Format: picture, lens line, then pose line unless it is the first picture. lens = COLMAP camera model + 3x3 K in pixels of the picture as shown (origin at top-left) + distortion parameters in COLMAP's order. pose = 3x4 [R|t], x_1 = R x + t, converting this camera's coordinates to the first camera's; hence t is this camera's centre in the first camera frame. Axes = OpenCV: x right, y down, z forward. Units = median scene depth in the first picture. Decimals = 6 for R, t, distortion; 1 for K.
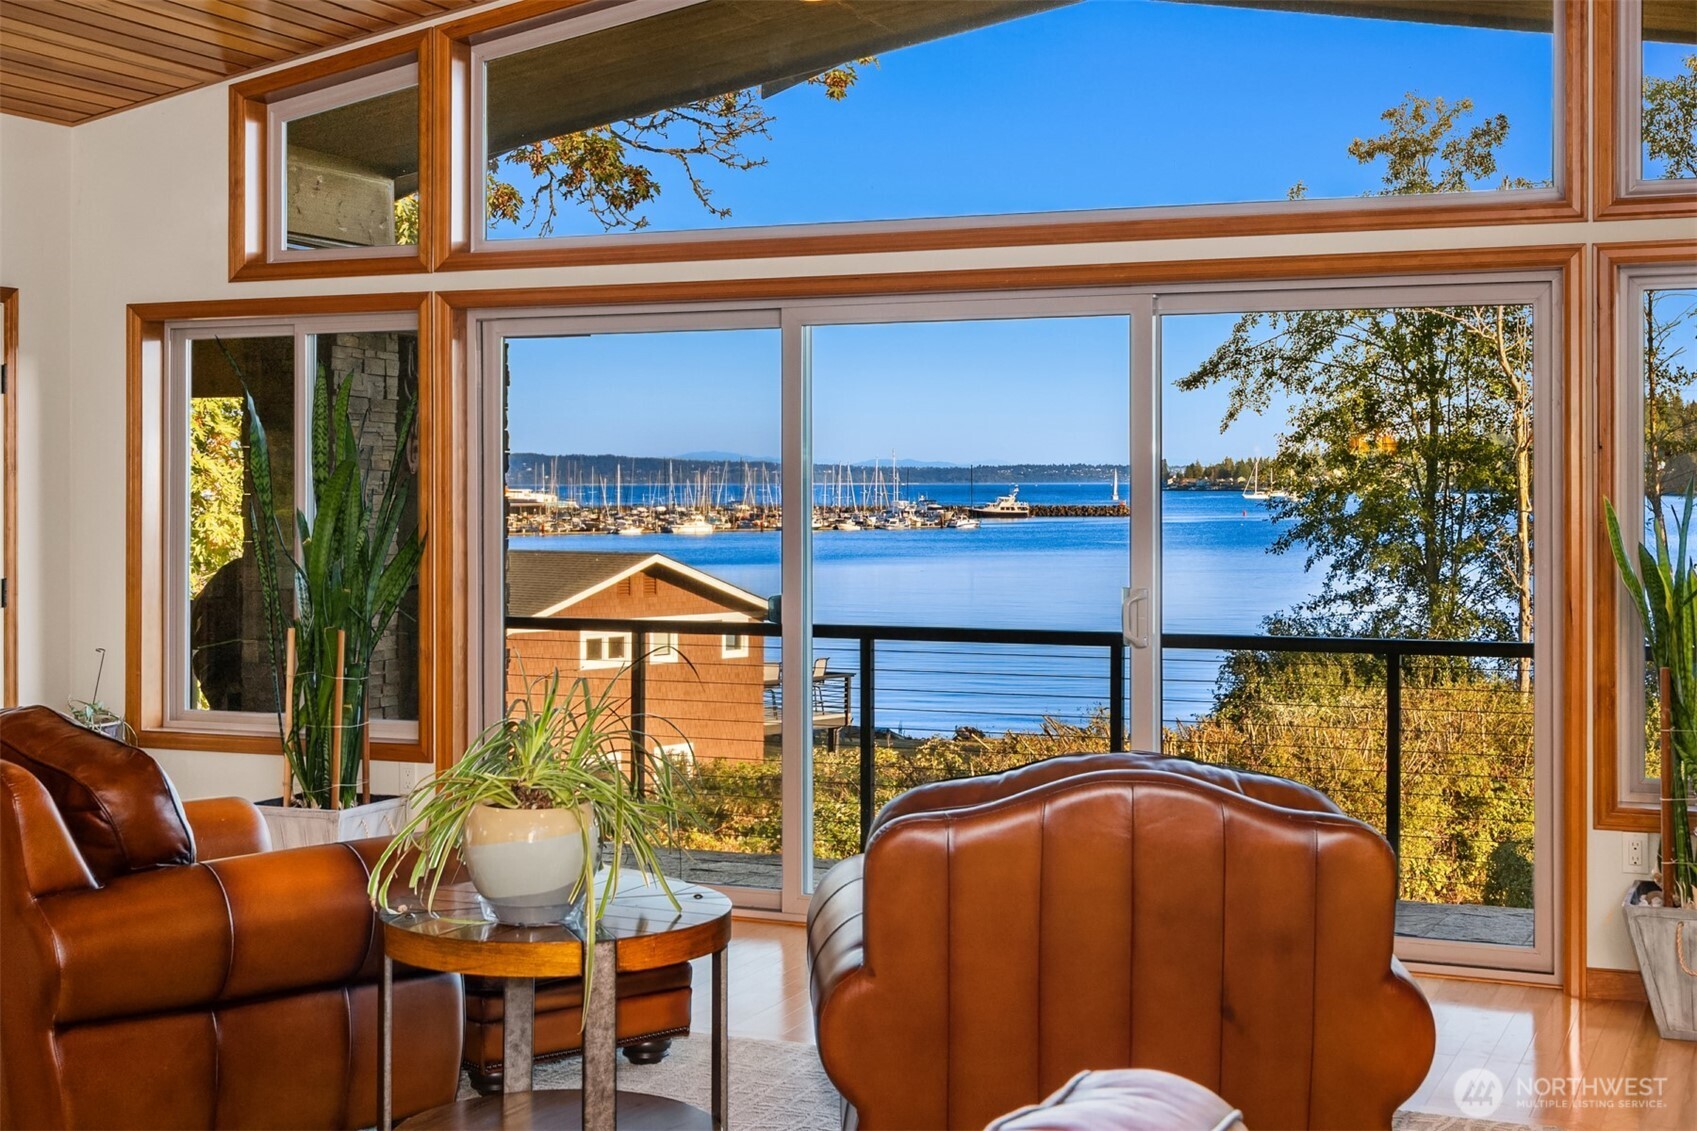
lens RADIAL K [[2261.5, 0, 859.1], [0, 2261.5, 485.3], [0, 0, 1]] dist [0.013946, 0.000000]
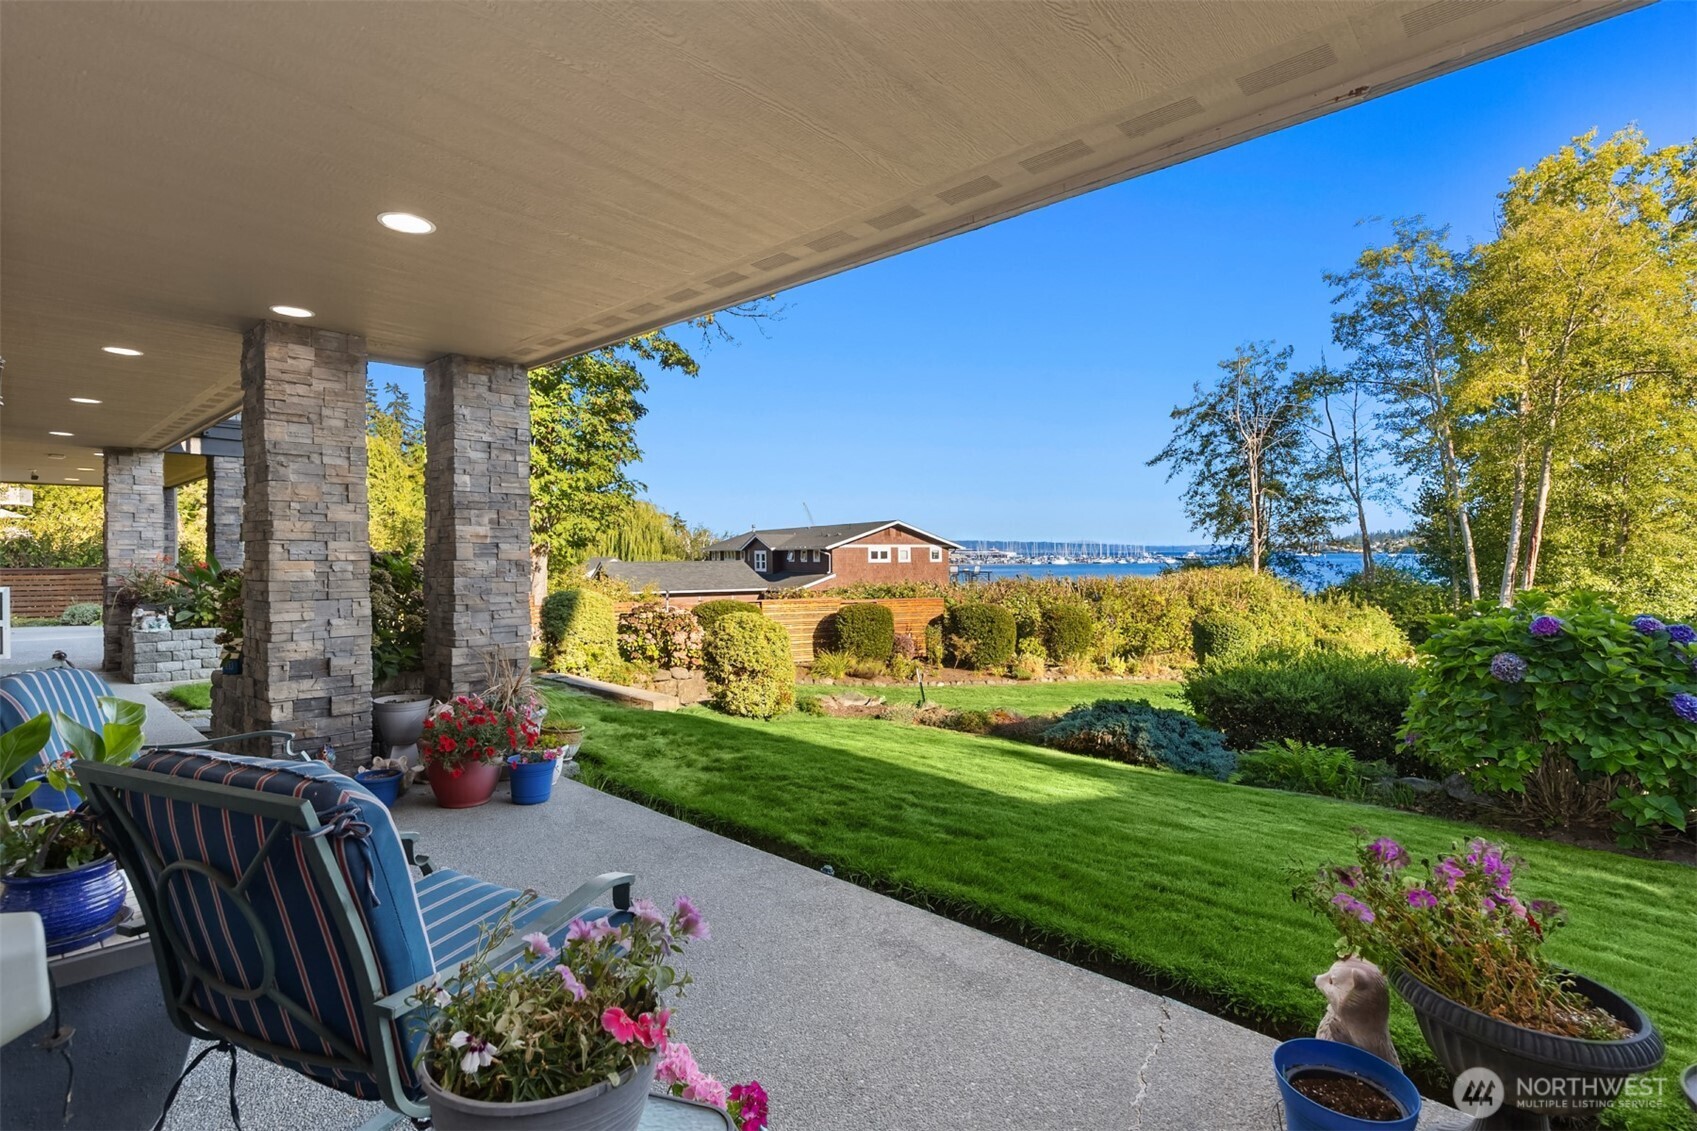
lens RADIAL K [[784.0, 0, 835.5], [0, 784.0, 551.2], [0, 0, 1]] dist [0.005171, 0.000788]
pose [[0.935518, -0.010390, -0.353127, 0.130798], [0.010864, 0.999941, -0.000640, 0.050031], [0.353112, -0.003237, 0.935575, 0.063252]]
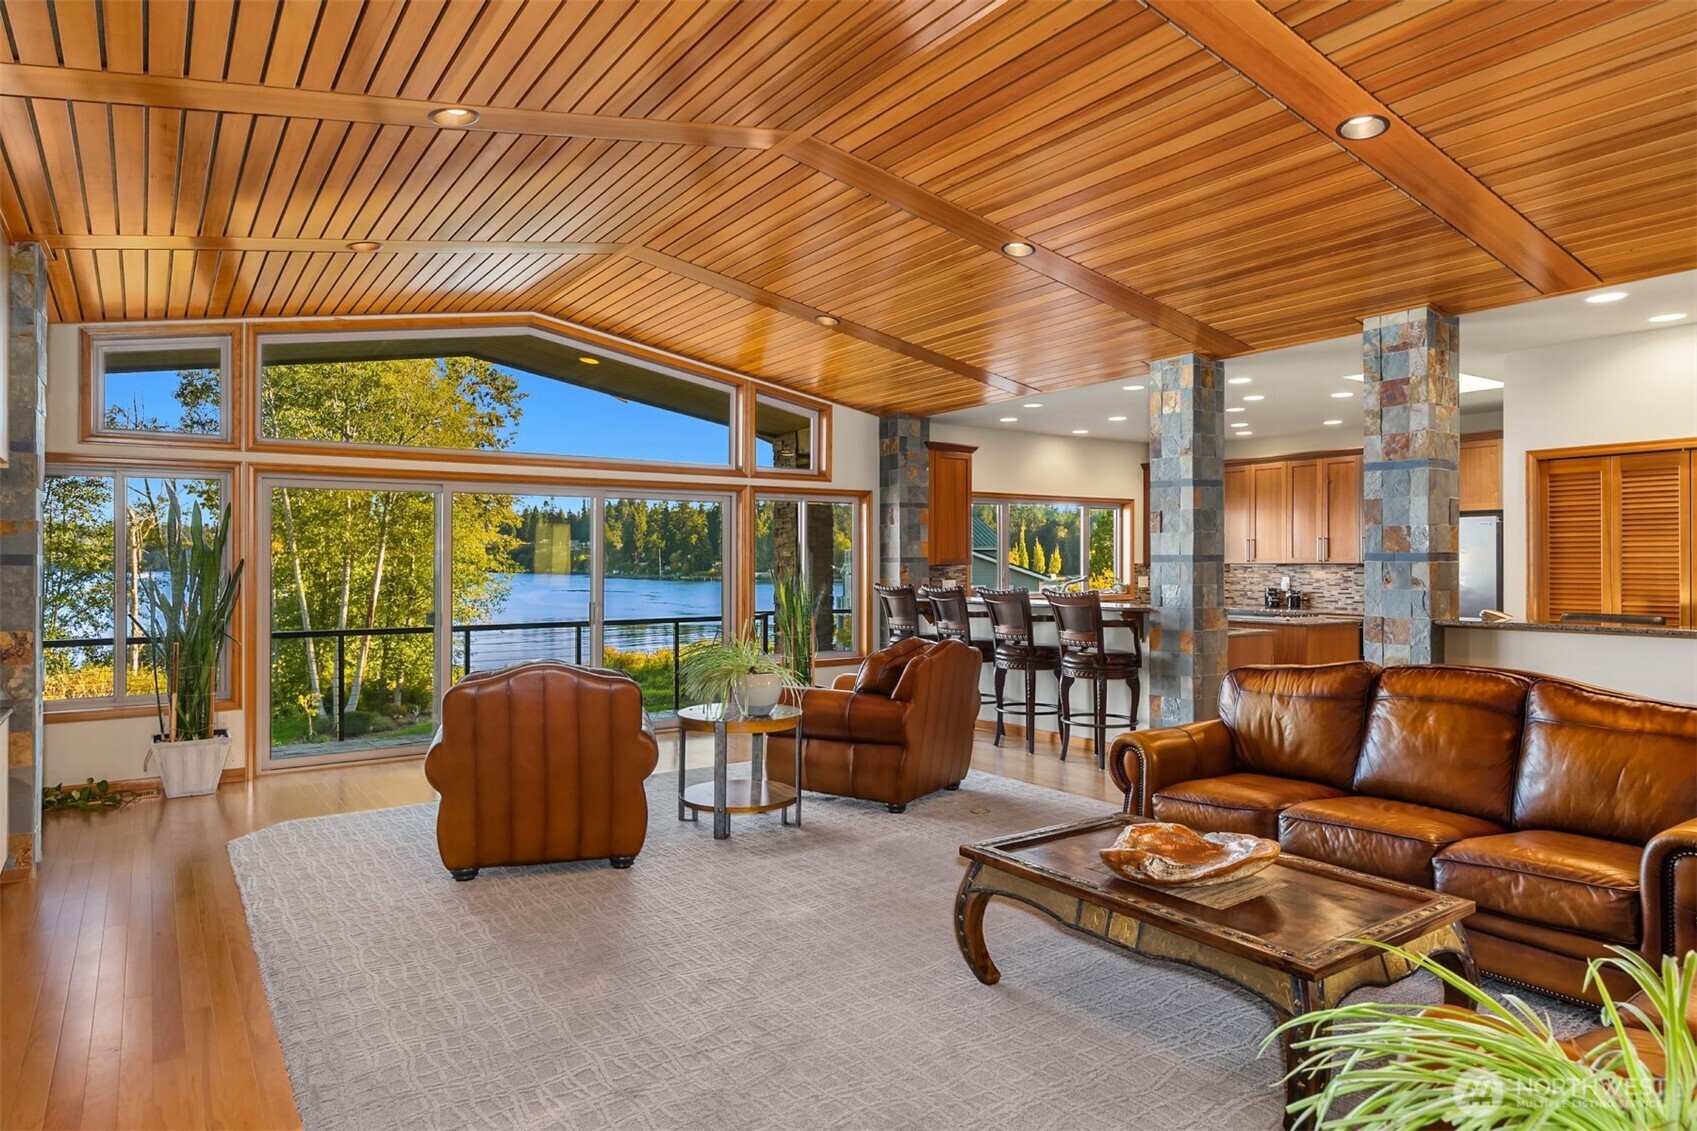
lens RADIAL K [[1008.1, 0, 821.8], [0, 1008.1, 562.2], [0, 0, 1]] dist [0.006291, -0.001667]
pose [[0.555857, 0.002477, 0.831274, -0.075467], [0.000450, 0.999995, -0.003280, 0.000230], [-0.831278, 0.002198, 0.555853, 0.015258]]
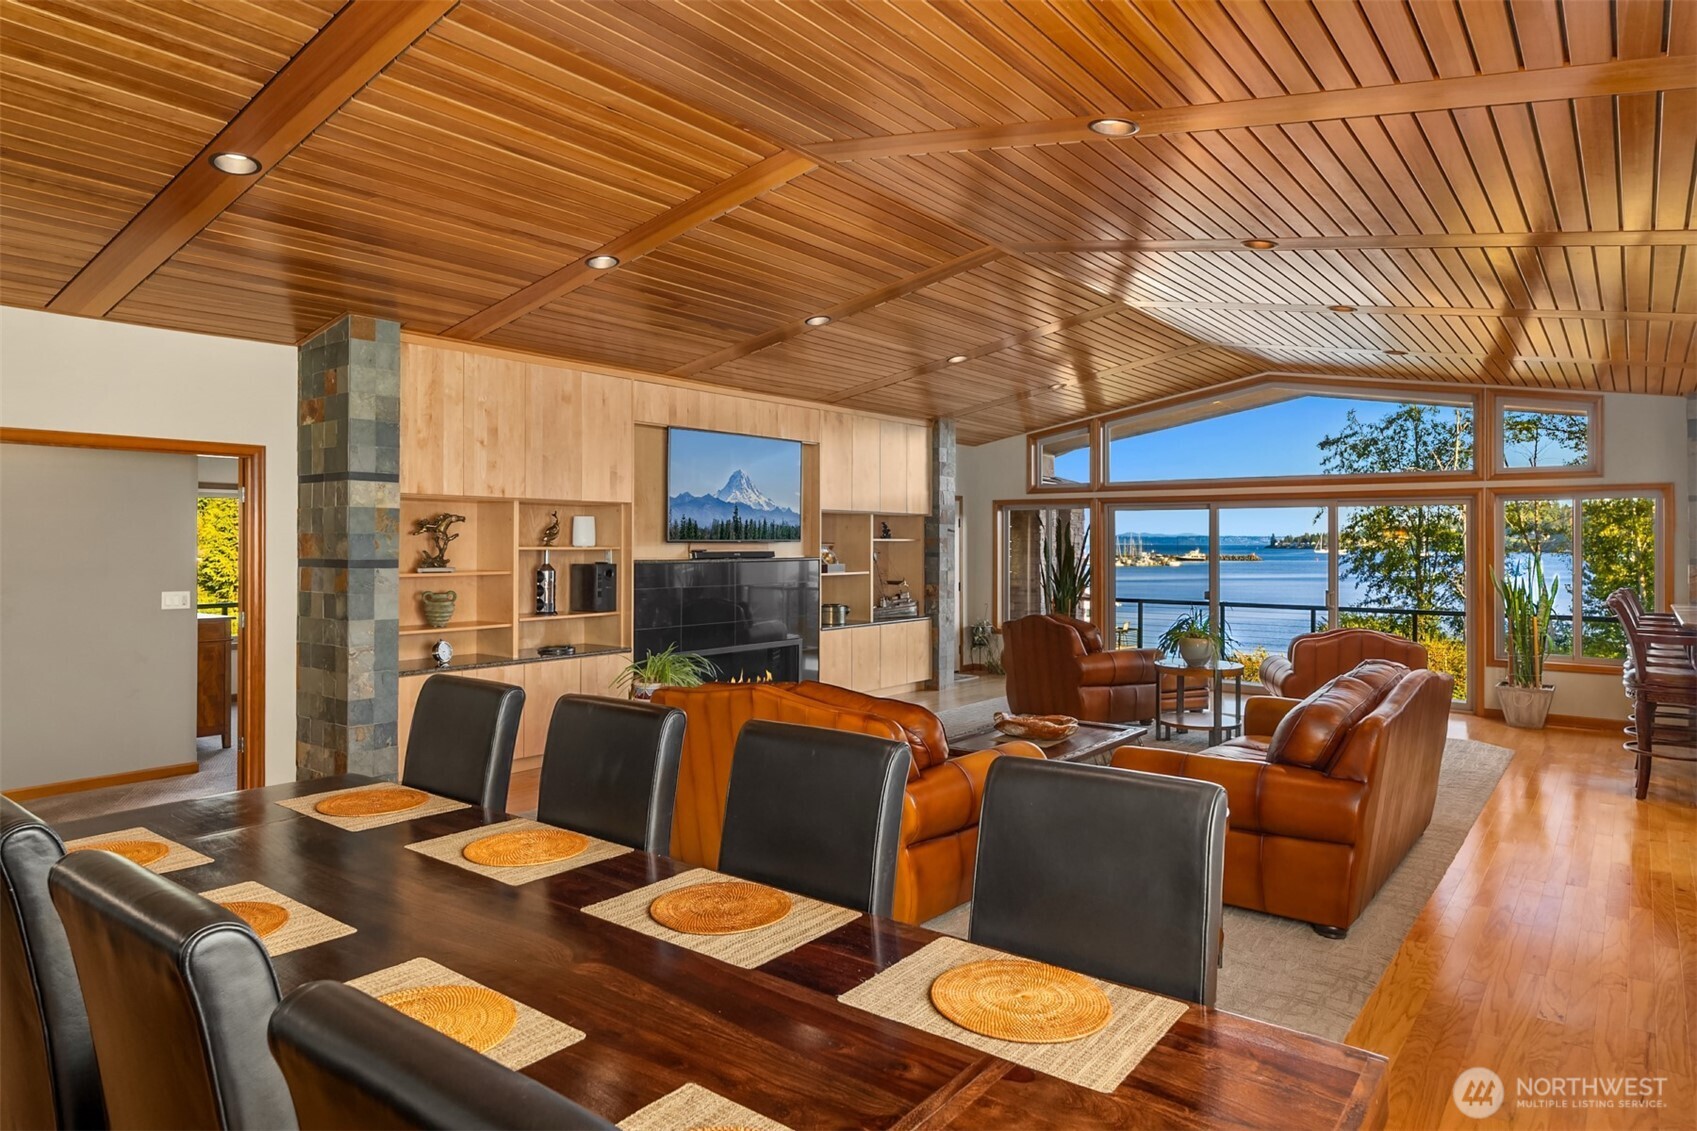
lens RADIAL K [[1008.1, 0, 848.0], [0, 1008.1, 532.1], [0, 0, 1]] dist [0.006291, -0.001667]
pose [[0.964942, 0.002982, -0.262448, -0.017846], [-0.006109, 0.999920, -0.011101, -0.002003], [0.262394, 0.012315, 0.964882, -0.063427]]
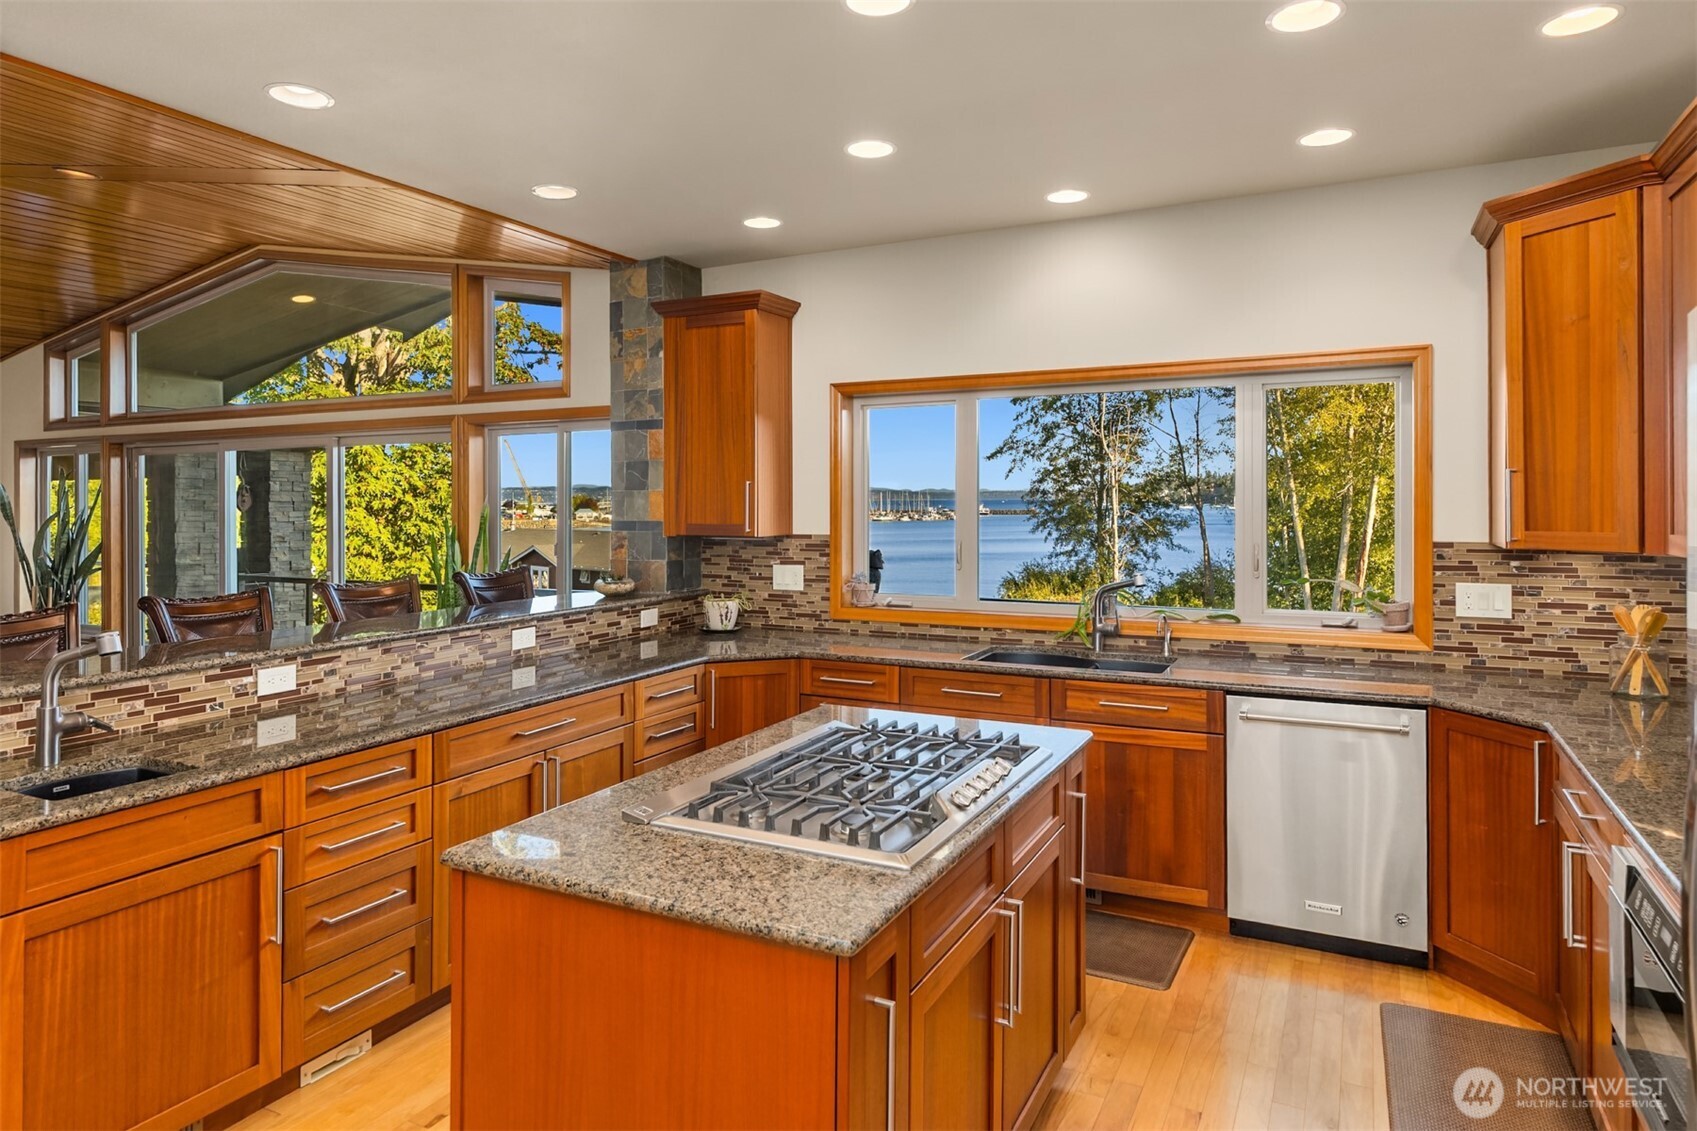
lens RADIAL K [[1008.1, 0, 824.9], [0, 1008.1, 500.8], [0, 0, 1]] dist [0.006291, -0.001667]
pose [[0.996208, -0.000735, -0.087004, 0.073871], [0.000787, 1.000000, 0.000560, -0.002528], [0.087004, -0.000626, 0.996208, 0.007475]]
